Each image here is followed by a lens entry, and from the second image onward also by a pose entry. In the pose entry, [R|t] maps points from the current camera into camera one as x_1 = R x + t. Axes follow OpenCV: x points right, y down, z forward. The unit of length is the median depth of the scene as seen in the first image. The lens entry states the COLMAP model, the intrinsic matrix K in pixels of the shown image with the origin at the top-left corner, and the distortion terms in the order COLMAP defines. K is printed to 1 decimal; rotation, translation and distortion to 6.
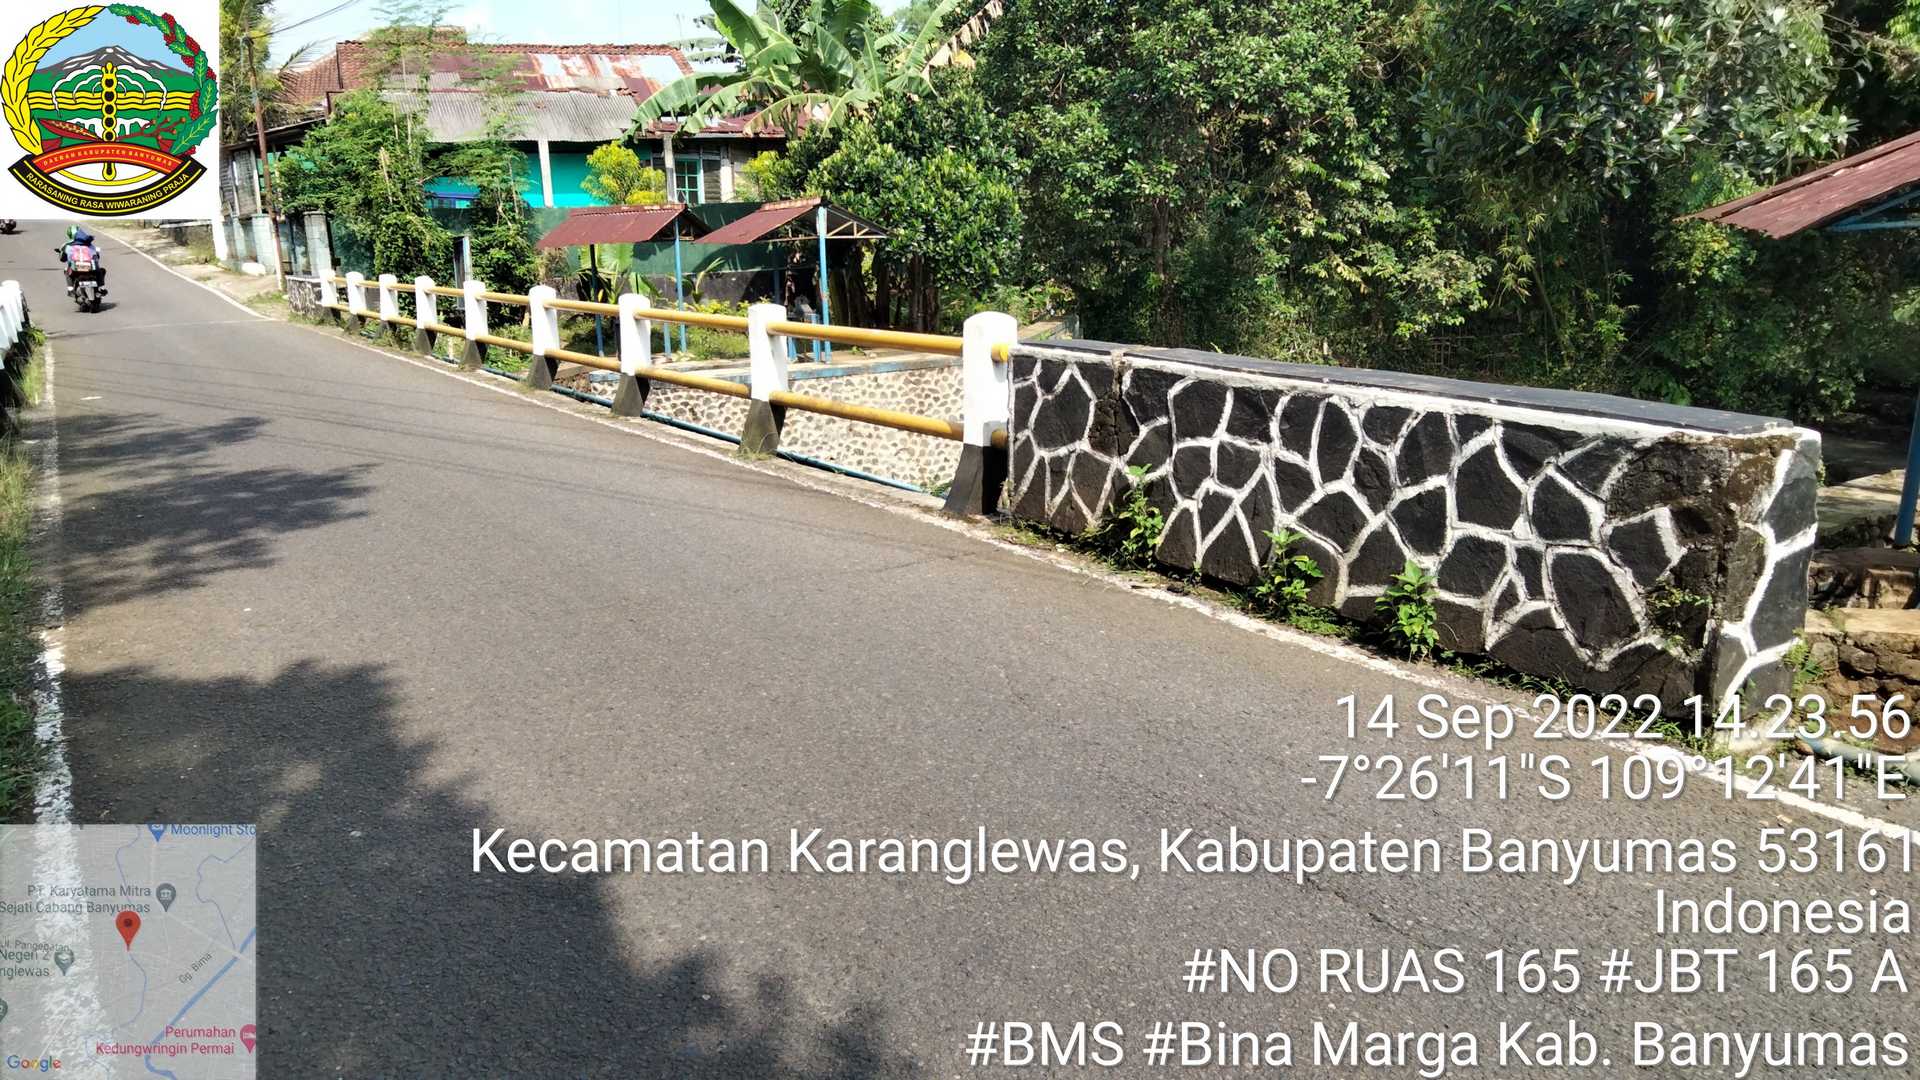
lens RADIAL K [[1449.8, 0, 931.6], [0, 1449.8, 524.6], [0, 0, 1]] dist [0.030290, -0.008385]
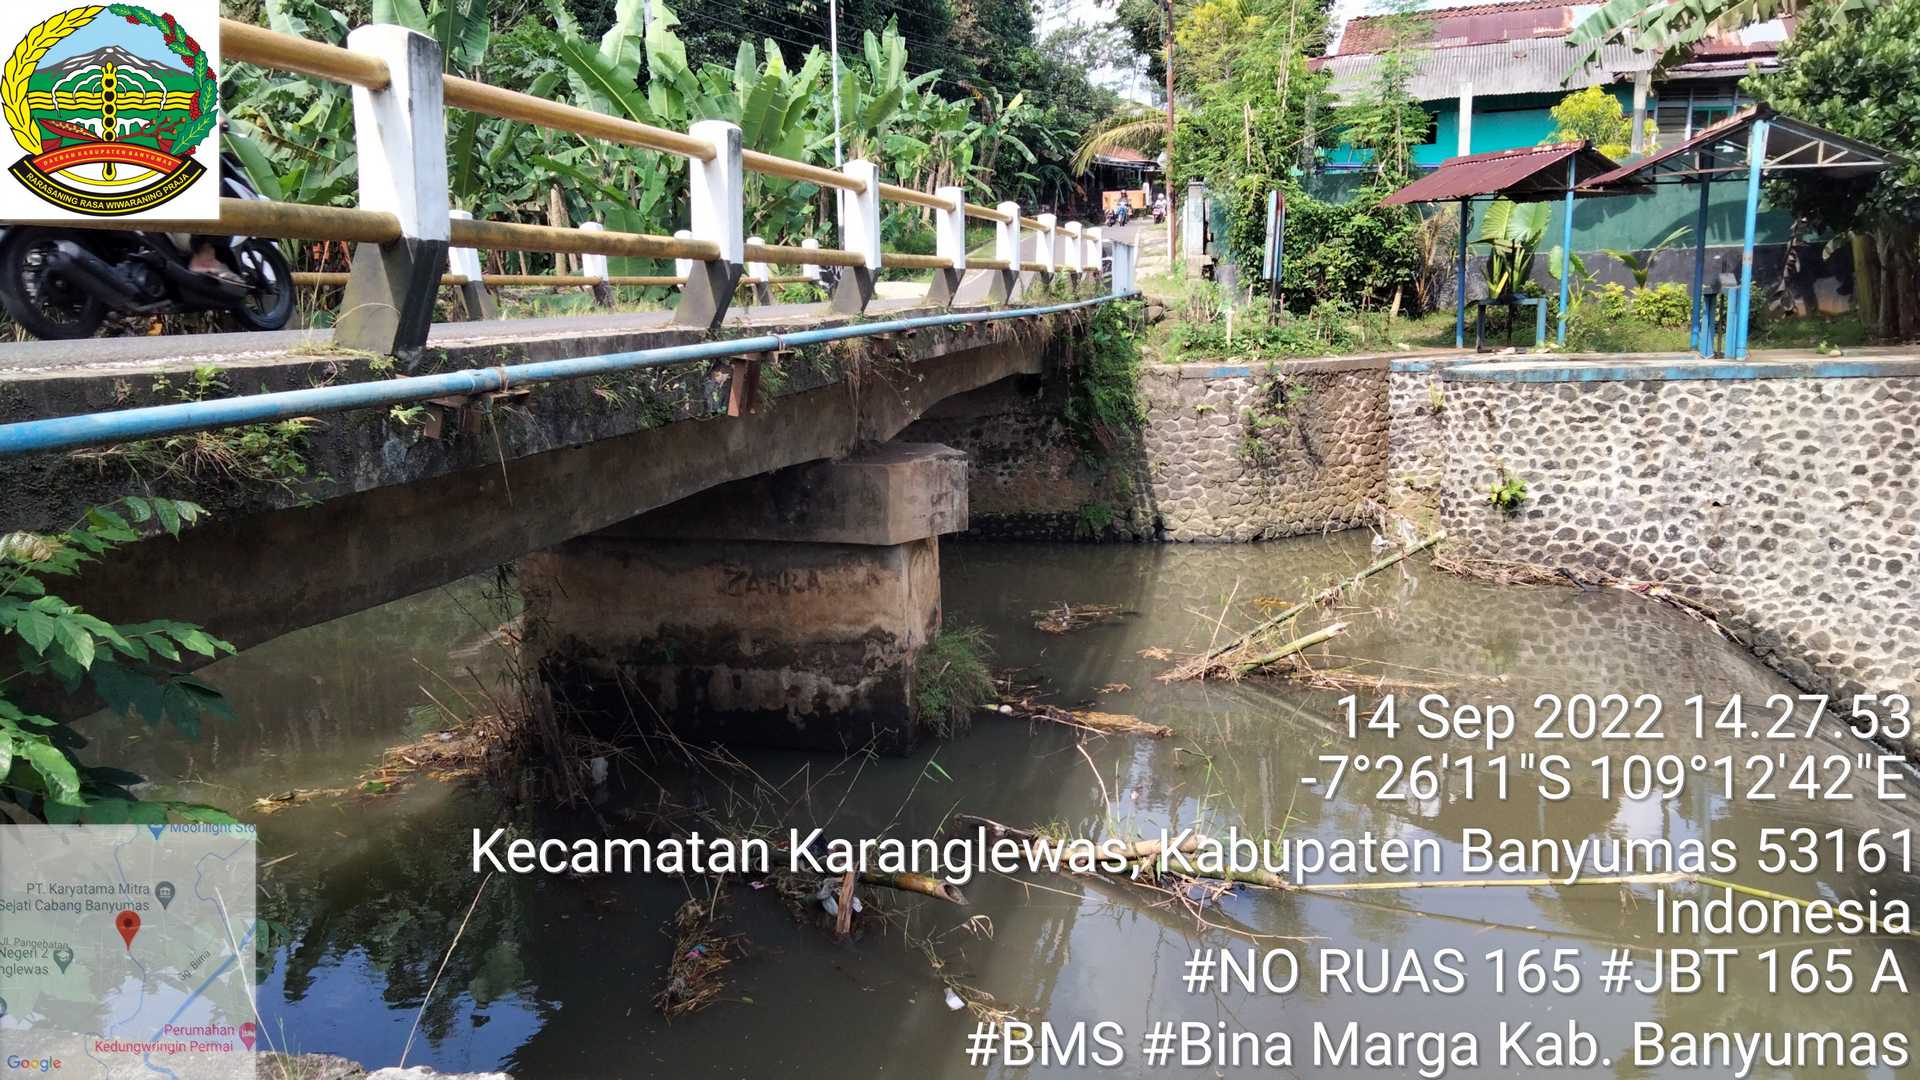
lens RADIAL K [[1449.8, 0, 973.2], [0, 1449.8, 535.5], [0, 0, 1]] dist [0.030290, -0.008385]
pose [[0.699727, 0.120559, -0.704164, 0.160340], [-0.138467, 0.989854, 0.031876, -0.005975], [0.700863, 0.075199, 0.709321, 0.294614]]
